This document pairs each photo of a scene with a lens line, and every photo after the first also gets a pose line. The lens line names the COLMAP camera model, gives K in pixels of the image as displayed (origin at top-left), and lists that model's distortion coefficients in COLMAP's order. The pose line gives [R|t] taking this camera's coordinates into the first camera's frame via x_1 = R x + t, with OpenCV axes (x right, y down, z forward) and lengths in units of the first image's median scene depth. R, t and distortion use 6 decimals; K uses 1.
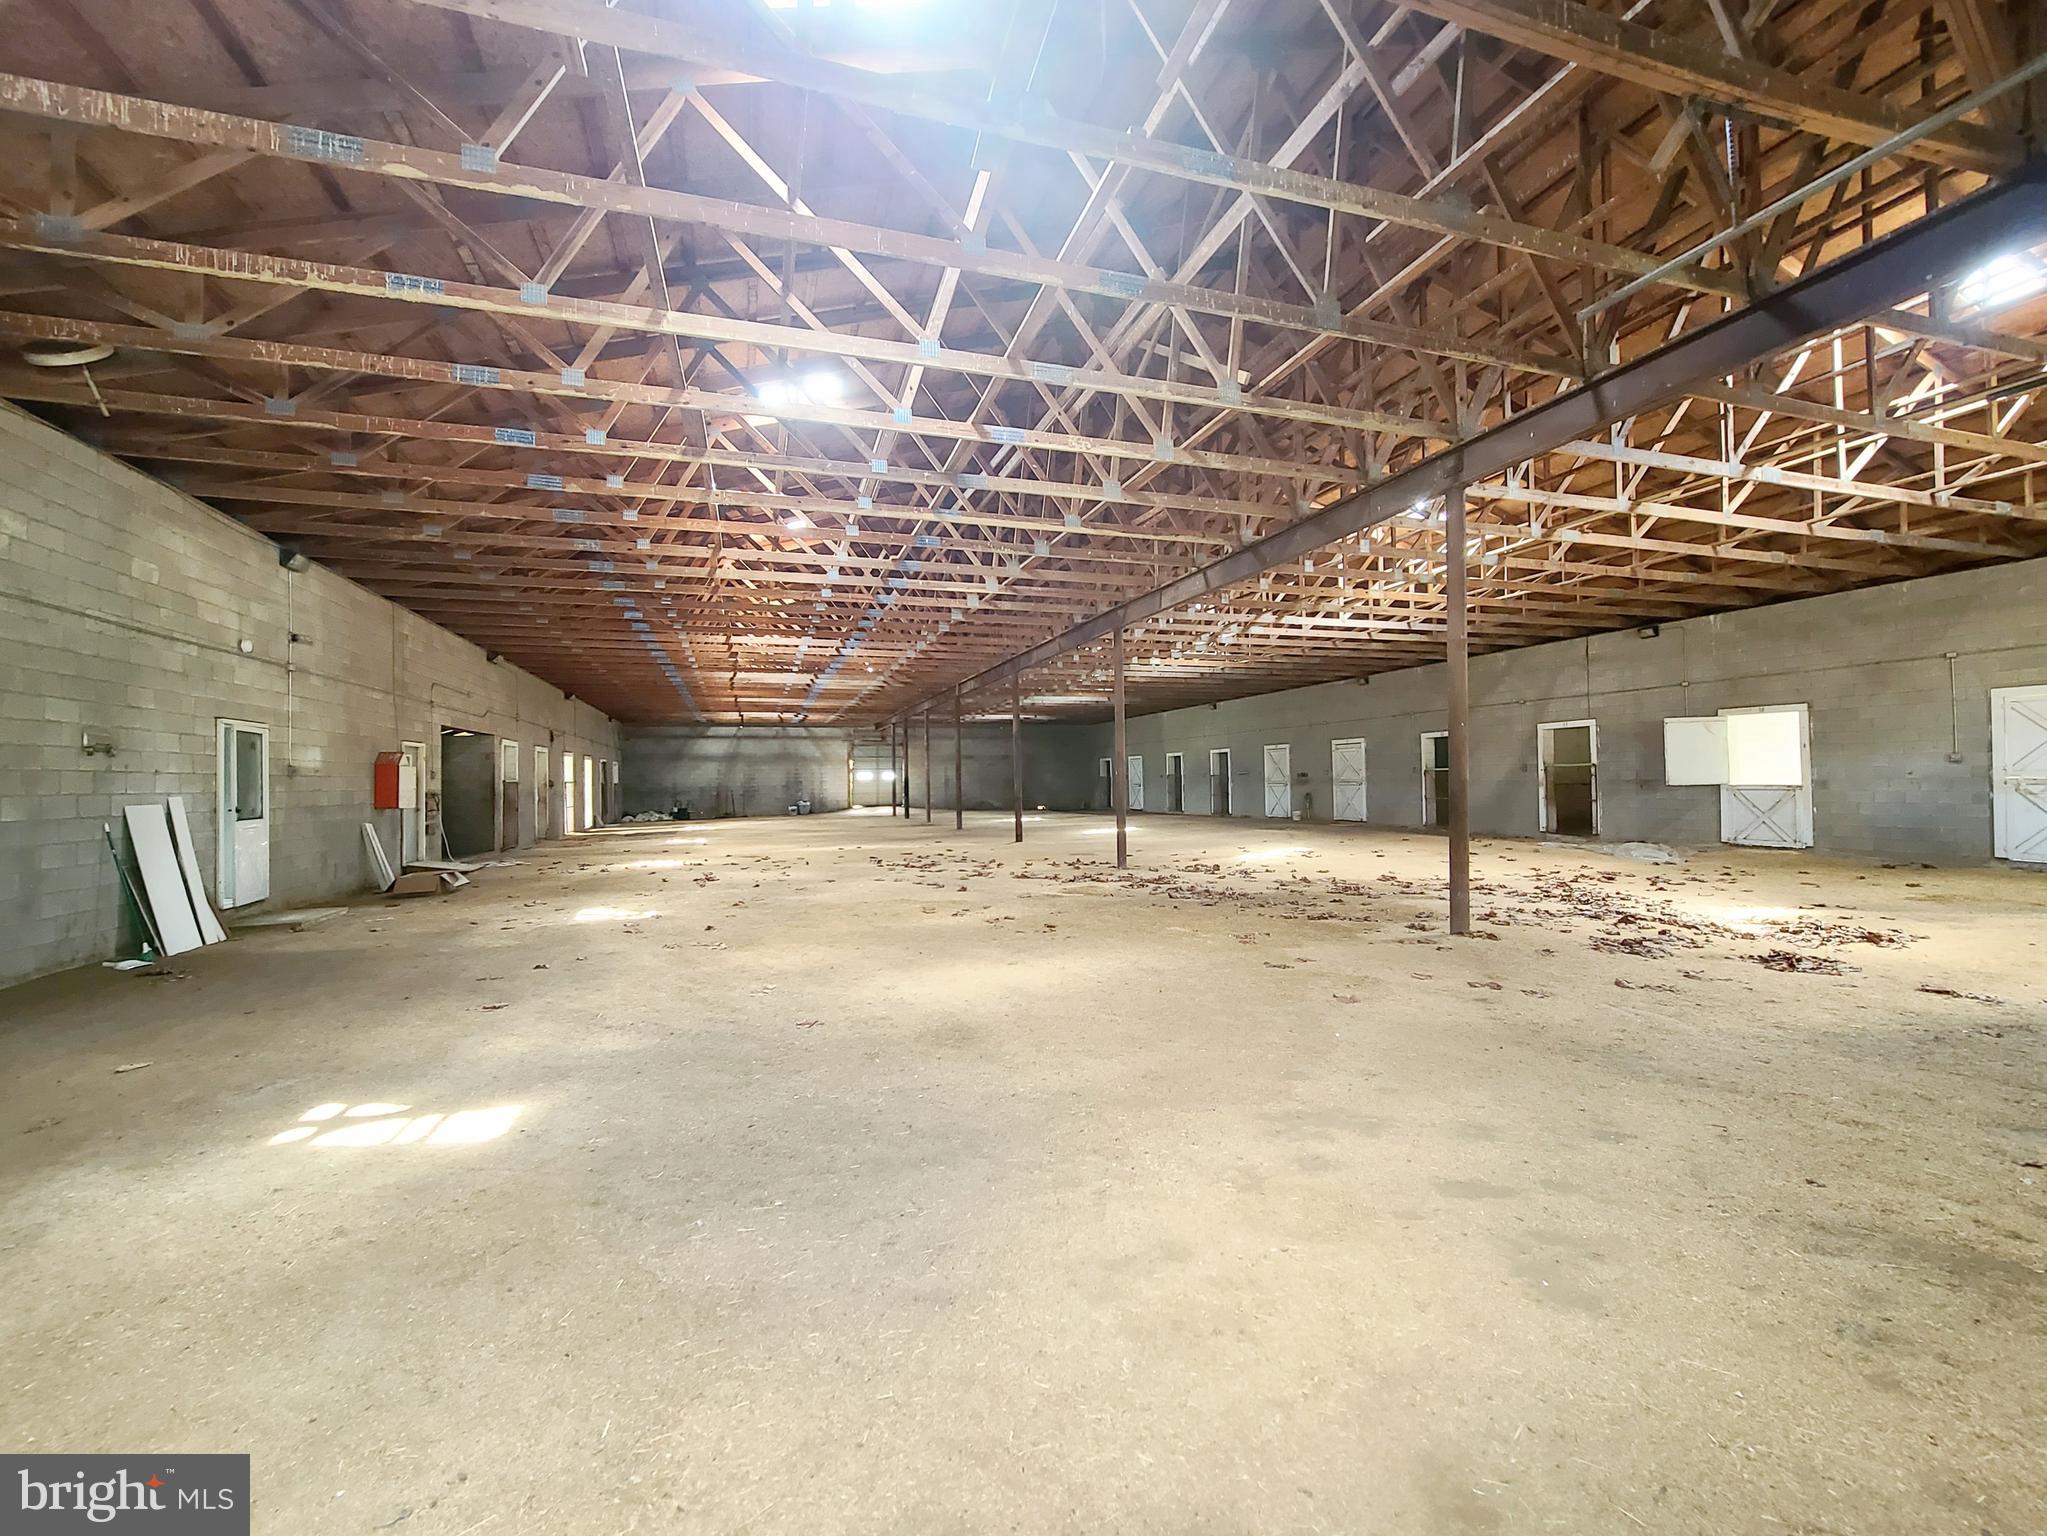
lens RADIAL K [[842.4, 0, 1007.1], [0, 842.4, 769.6], [0, 0, 1]] dist [0.000685, 0.000140]
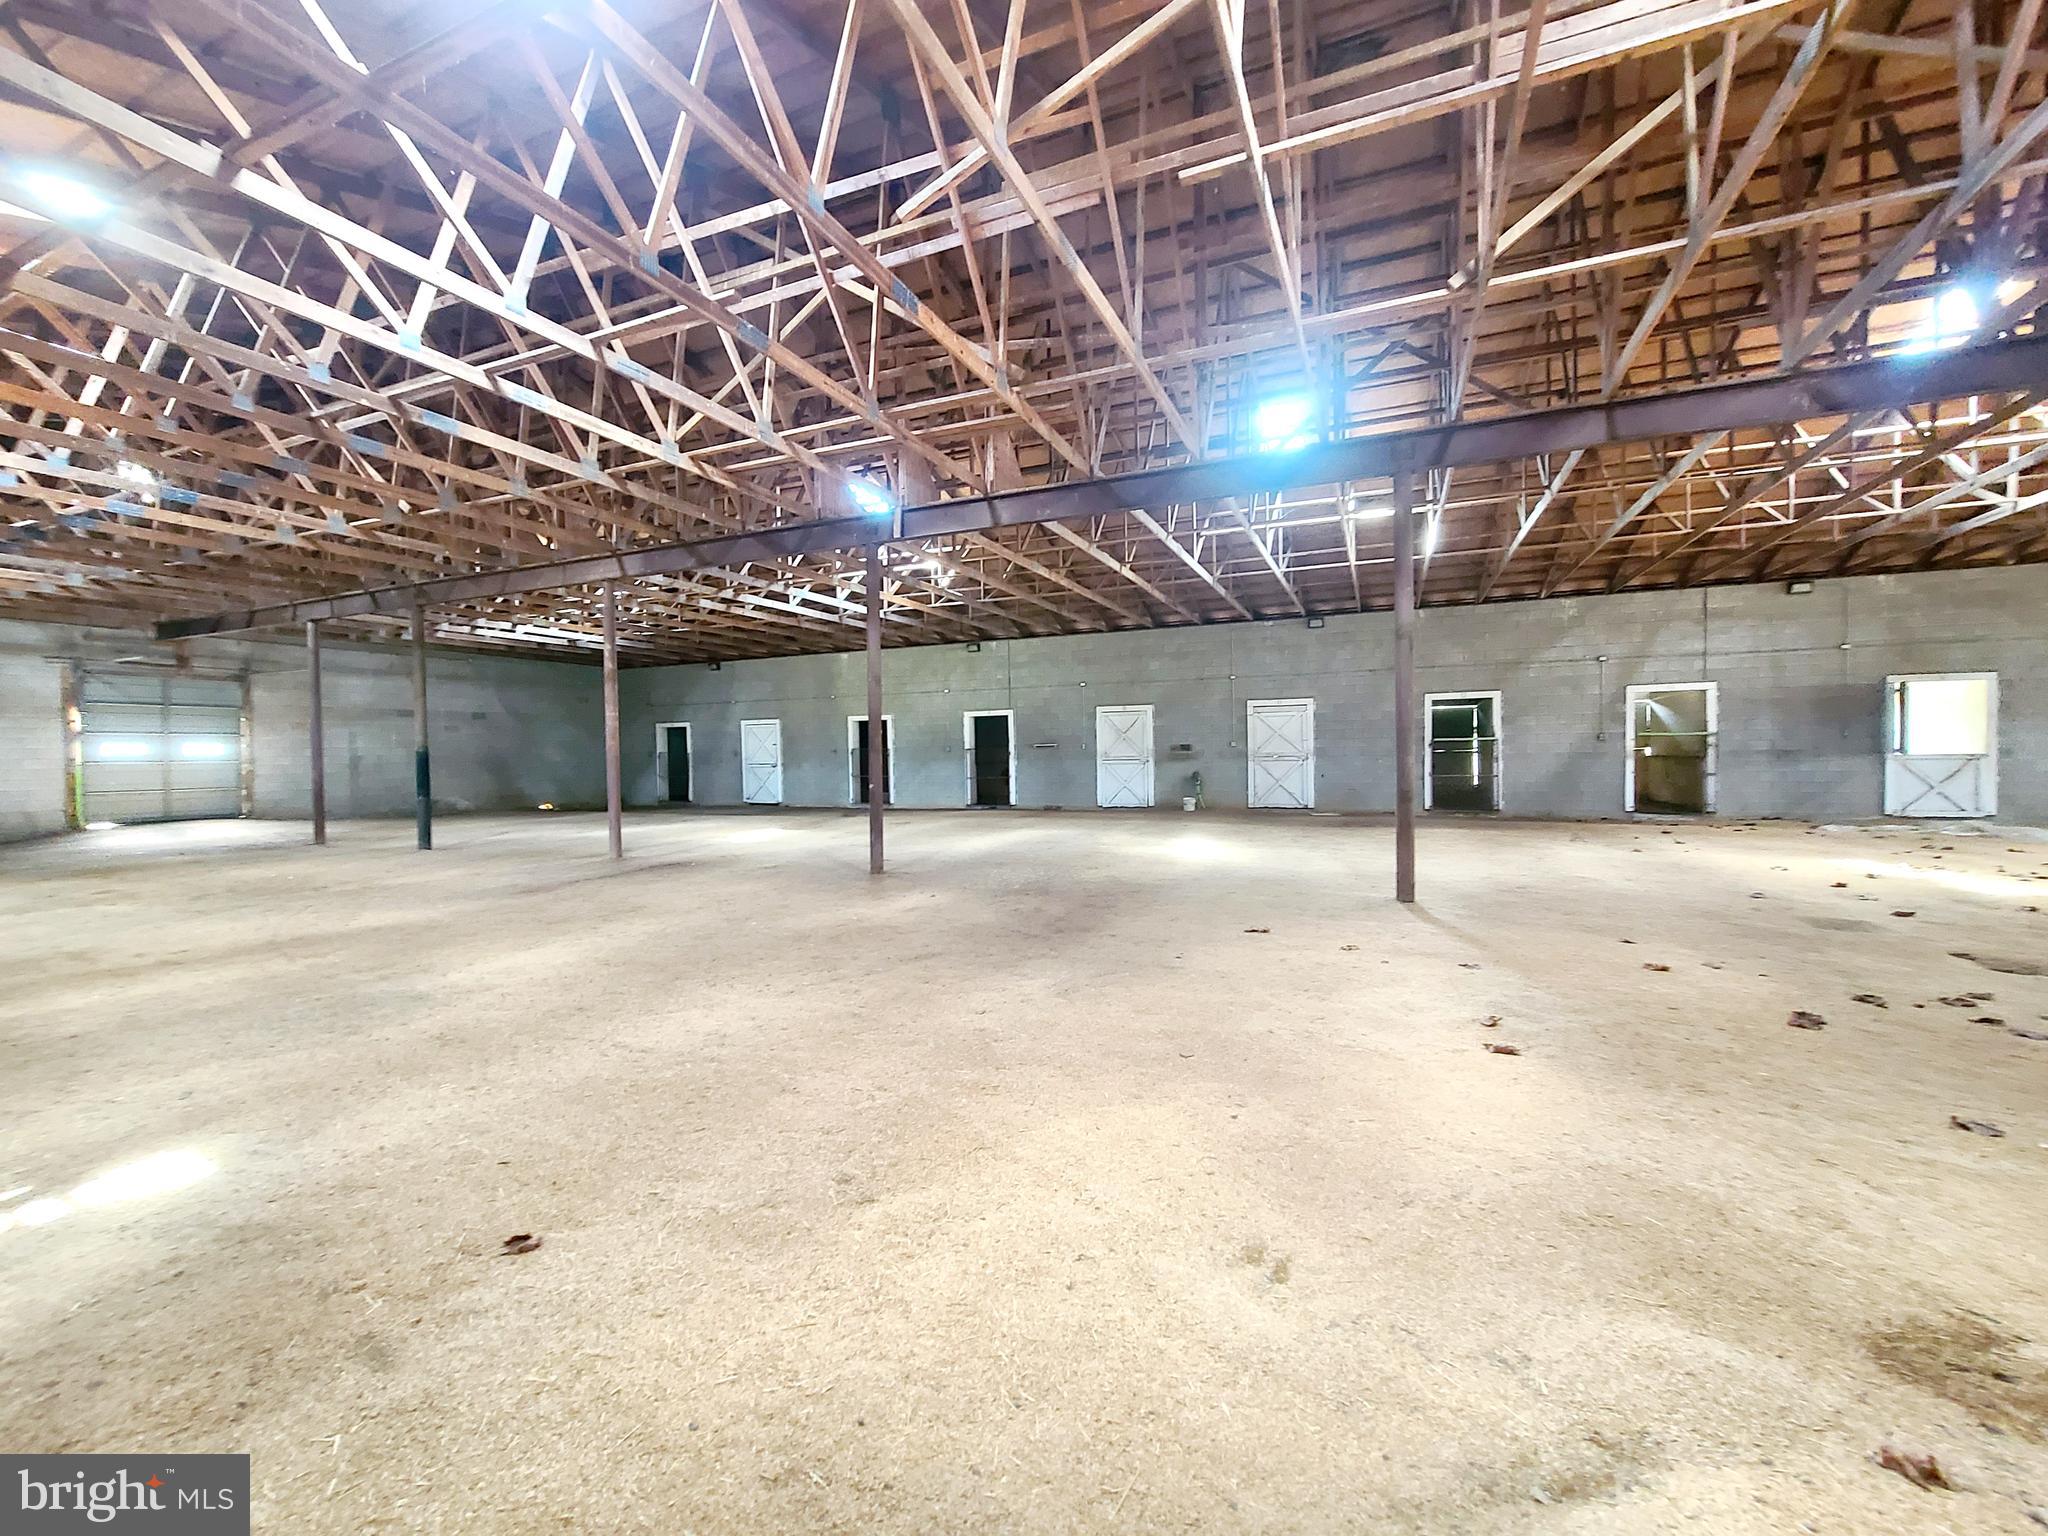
lens RADIAL K [[842.8, 0, 1024.7], [0, 842.8, 765.8], [0, 0, 1]] dist [0.000685, 0.000140]
pose [[0.662374, -0.009202, 0.749117, -0.321782], [-0.004839, 0.999851, 0.016560, 0.012189], [-0.749158, -0.014594, 0.662231, 0.685688]]
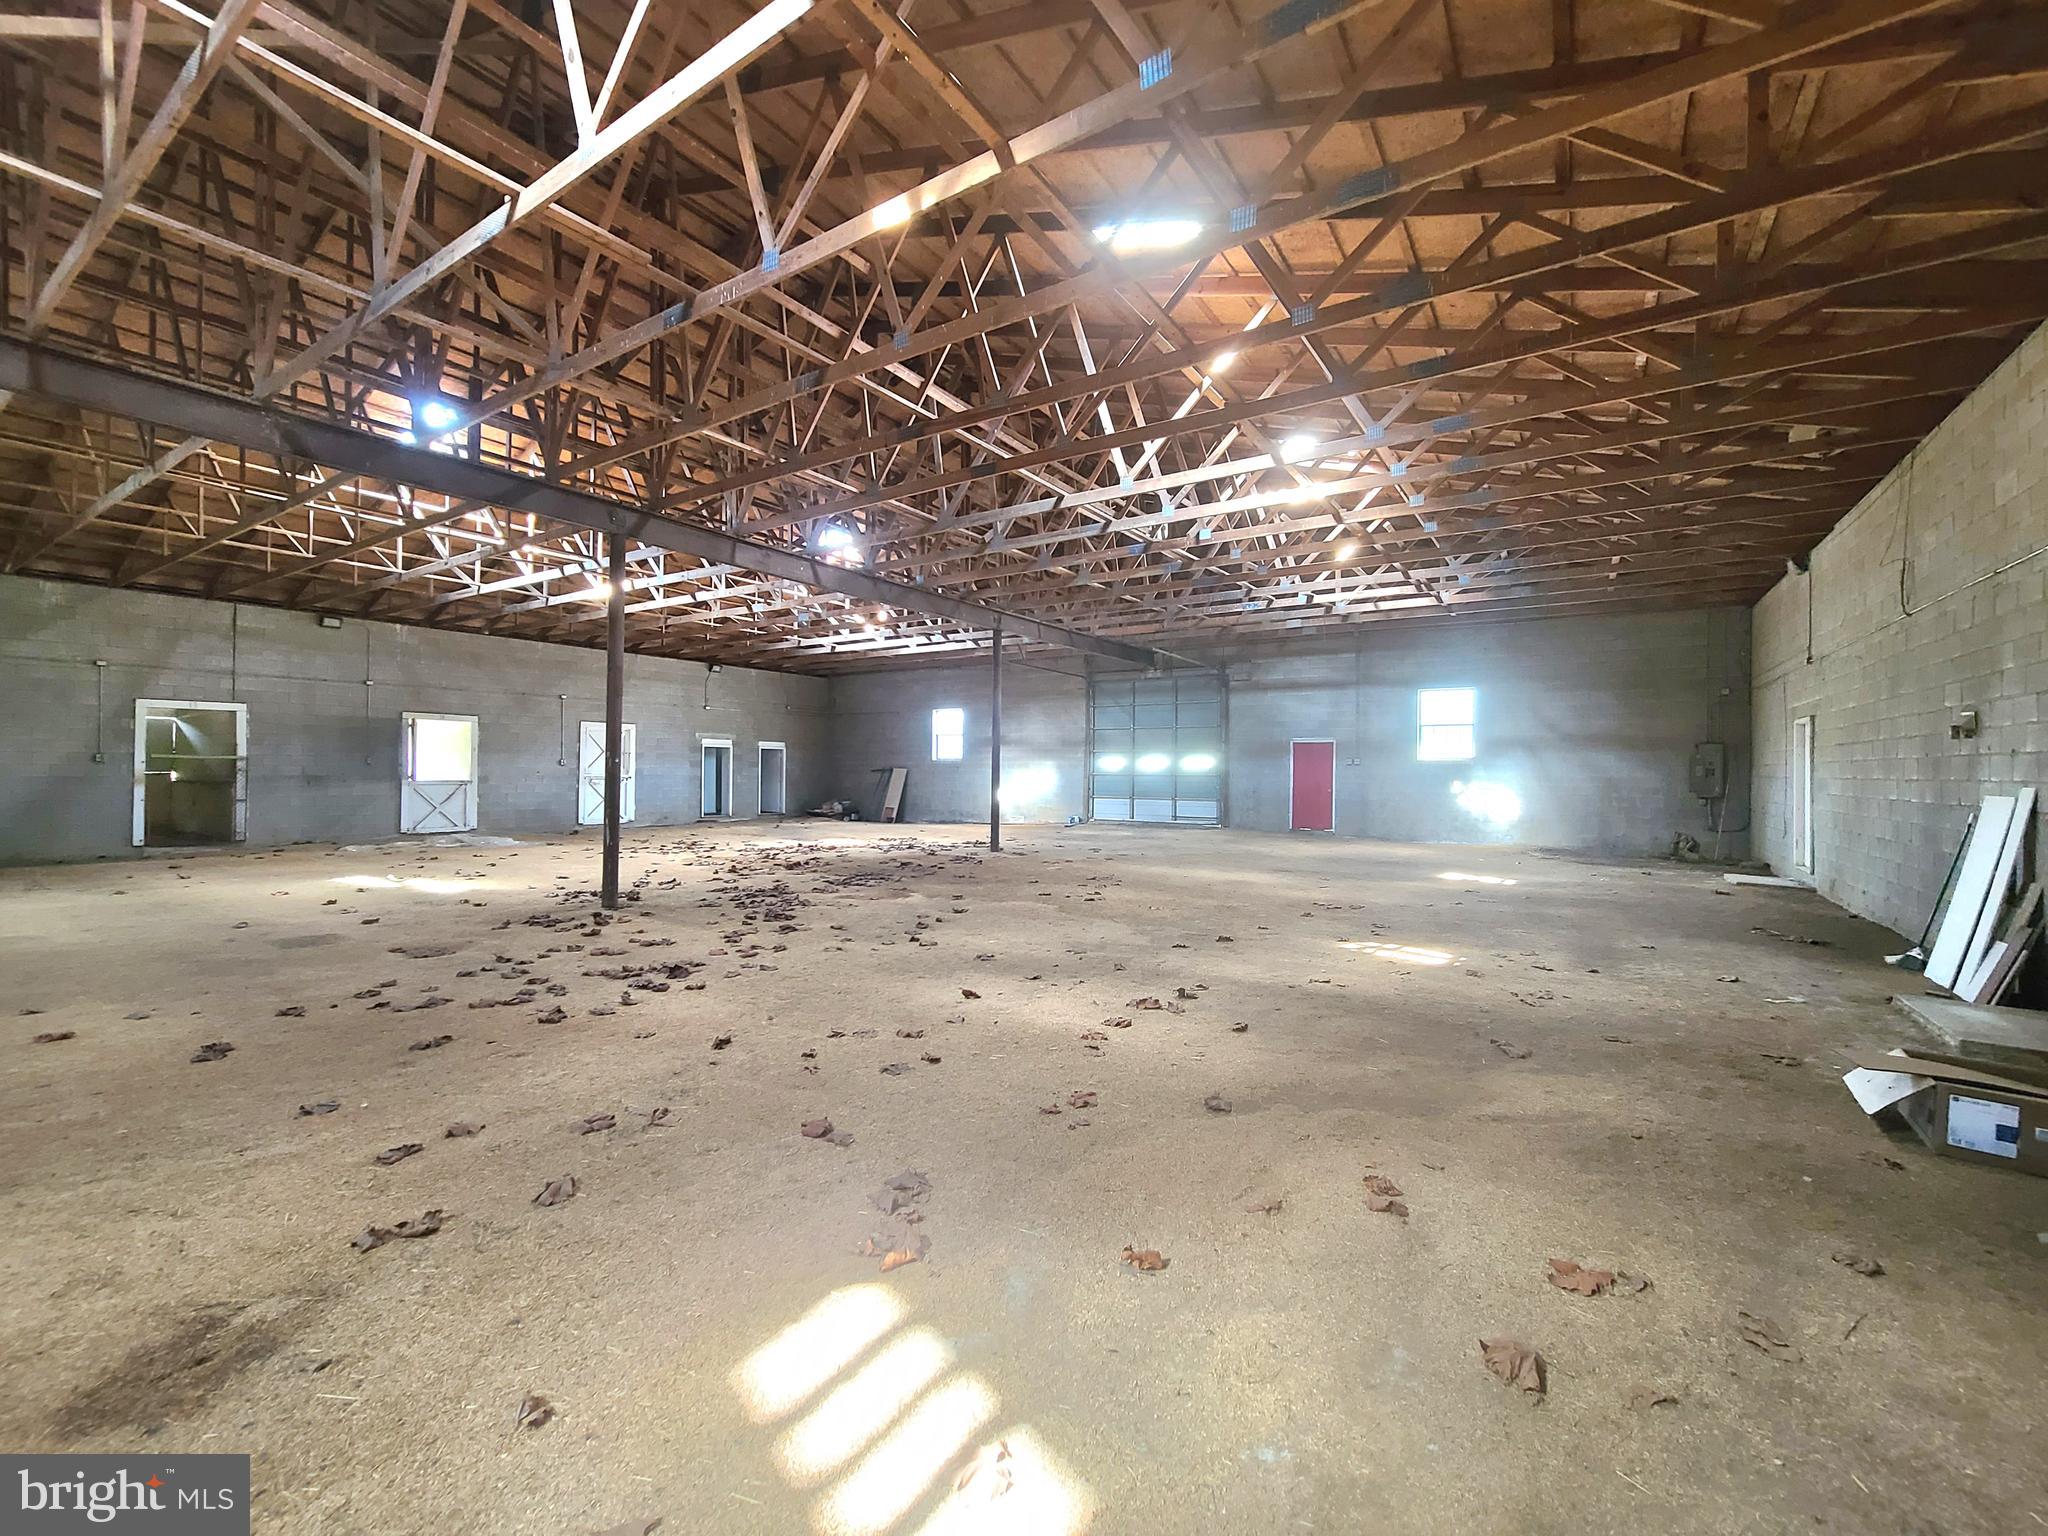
lens RADIAL K [[842.8, 0, 1015.8], [0, 842.8, 768.4], [0, 0, 1]] dist [0.000685, 0.000140]
pose [[-0.614088, 0.011141, 0.789159, -0.320510], [-0.008377, 0.999752, -0.020633, 0.011410], [-0.789193, -0.019281, -0.613842, 0.651409]]
